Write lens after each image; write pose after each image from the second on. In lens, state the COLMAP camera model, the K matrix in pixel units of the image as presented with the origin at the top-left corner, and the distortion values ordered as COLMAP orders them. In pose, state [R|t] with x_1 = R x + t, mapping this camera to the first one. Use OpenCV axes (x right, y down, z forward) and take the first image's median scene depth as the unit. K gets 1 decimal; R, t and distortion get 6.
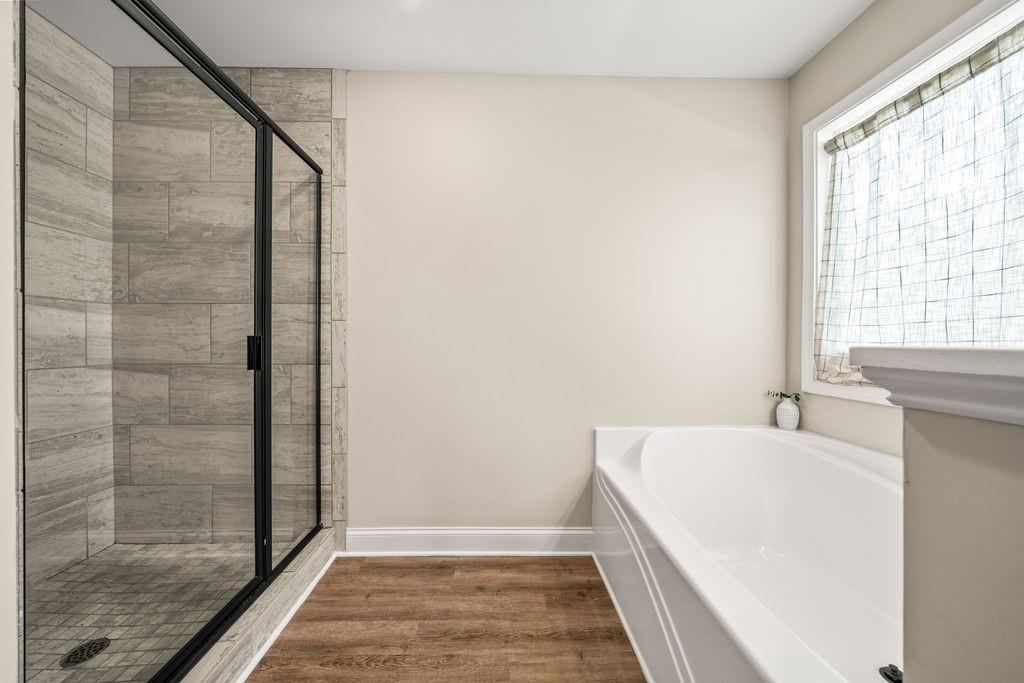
lens RADIAL K [[341.0, 0, 509.0], [0, 341.0, 339.5], [0, 0, 1]] dist [0.000153, -0.000020]
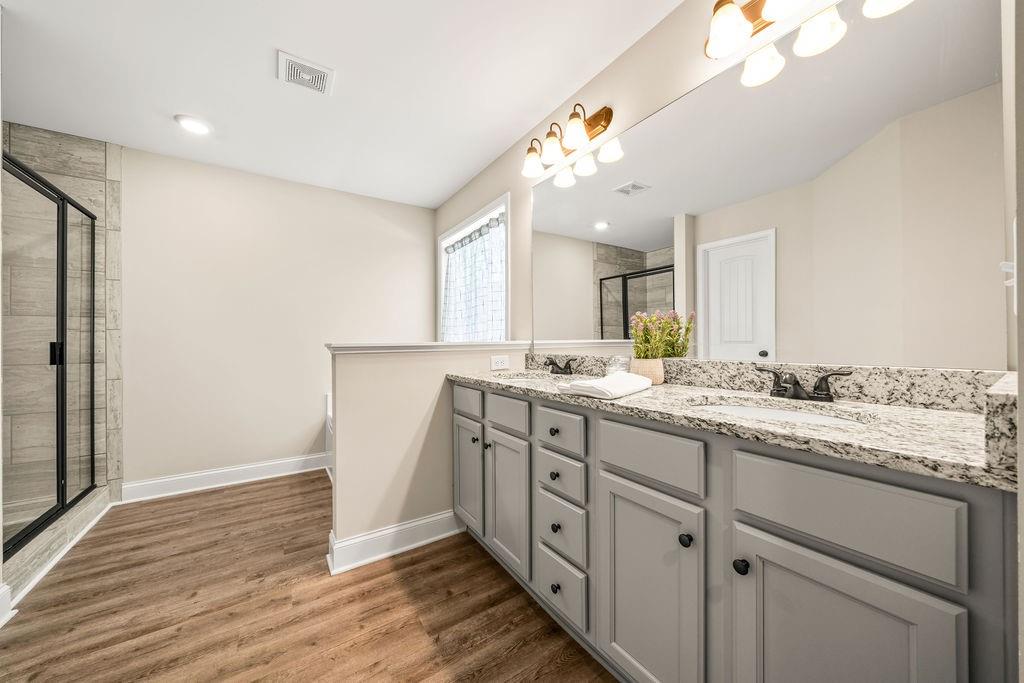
lens RADIAL K [[341.0, 0, 493.3], [0, 341.0, 338.4], [0, 0, 1]] dist [0.000153, -0.000020]
pose [[0.856642, -0.005895, 0.515877, 0.090128], [0.010665, 0.999923, -0.006284, 0.002915], [-0.515800, 0.010885, 0.856640, -0.933780]]
